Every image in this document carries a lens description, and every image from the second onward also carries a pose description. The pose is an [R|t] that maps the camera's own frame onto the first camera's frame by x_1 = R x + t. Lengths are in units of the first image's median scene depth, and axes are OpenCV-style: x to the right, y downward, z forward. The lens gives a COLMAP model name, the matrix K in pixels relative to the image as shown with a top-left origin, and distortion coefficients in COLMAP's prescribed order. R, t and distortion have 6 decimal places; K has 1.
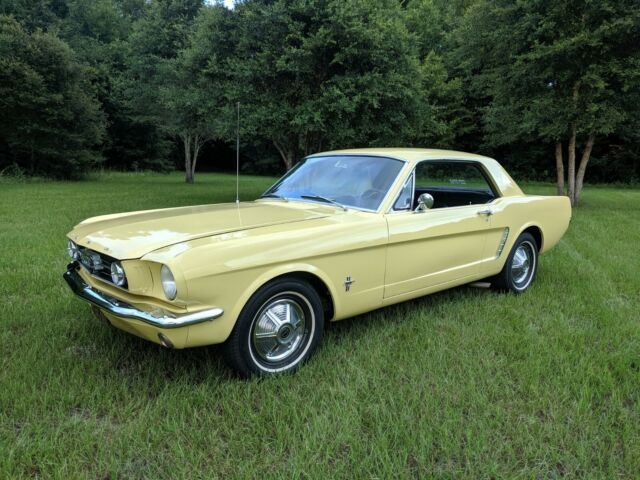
lens RADIAL K [[490.0, 0, 315.8], [0, 490.0, 239.7], [0, 0, 1]] dist [-0.020402, 0.041555]
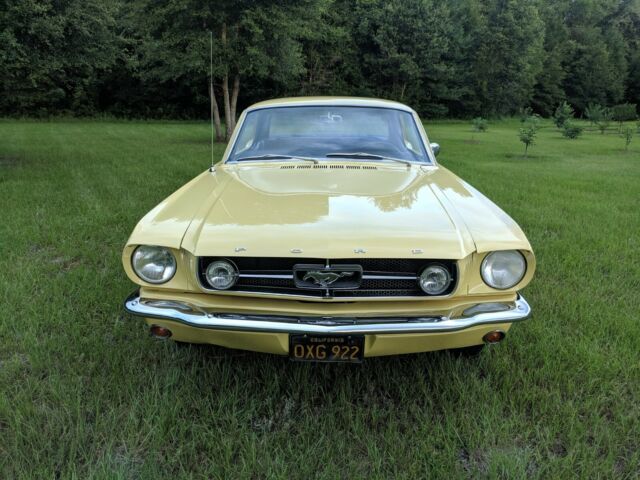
lens RADIAL K [[490.0, 0, 321.9], [0, 490.0, 239.7], [0, 0, 1]] dist [-0.020402, 0.041555]
pose [[0.674293, -0.201782, 0.710361, -0.217606], [0.110877, 0.978704, 0.172759, -0.027066], [-0.730093, -0.037727, 0.682306, 0.120110]]
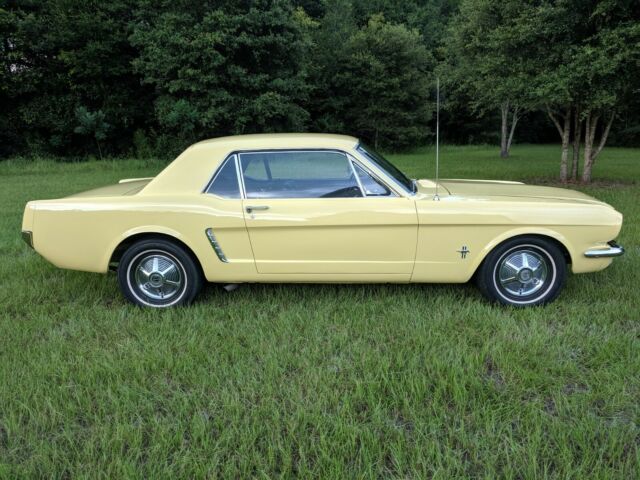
lens RADIAL K [[490.0, 0, 323.2], [0, 490.0, 239.7], [0, 0, 1]] dist [-0.020402, 0.041555]
pose [[0.725100, 0.120422, -0.678033, 0.282017], [-0.080256, 0.992660, 0.090475, -0.020188], [0.683951, -0.011187, 0.729442, 0.076377]]
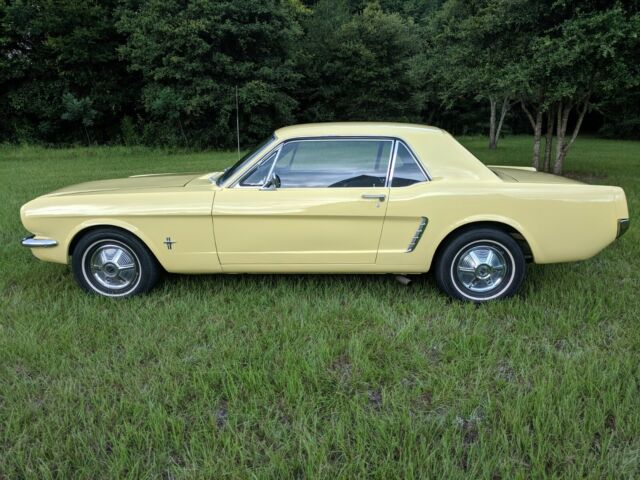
lens RADIAL K [[490.0, 0, 321.1], [0, 490.0, 237.5], [0, 0, 1]] dist [-0.020402, 0.041555]
pose [[0.714169, 0.142108, -0.685396, 0.313700], [-0.092705, 0.989752, 0.108616, -0.024347], [0.693807, -0.014030, 0.720025, 0.105402]]
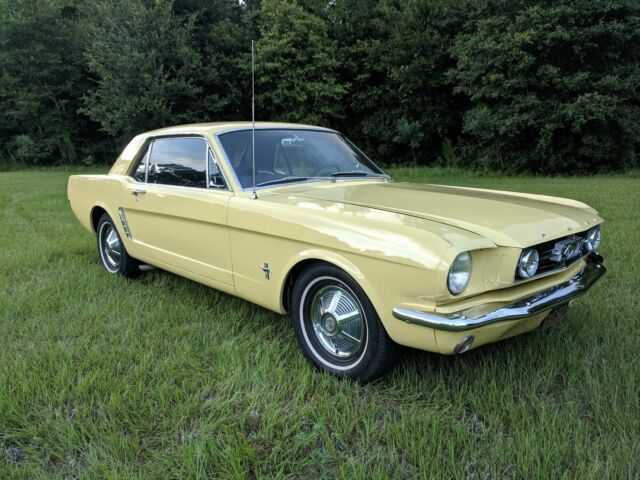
lens RADIAL K [[490.0, 0, 317.2], [0, 490.0, 241.8], [0, 0, 1]] dist [-0.020402, 0.041555]
pose [[0.045589, 0.166357, -0.985011, 0.331452], [-0.150626, 0.975908, 0.157848, -0.035185], [0.987539, 0.141172, 0.069548, 0.256698]]
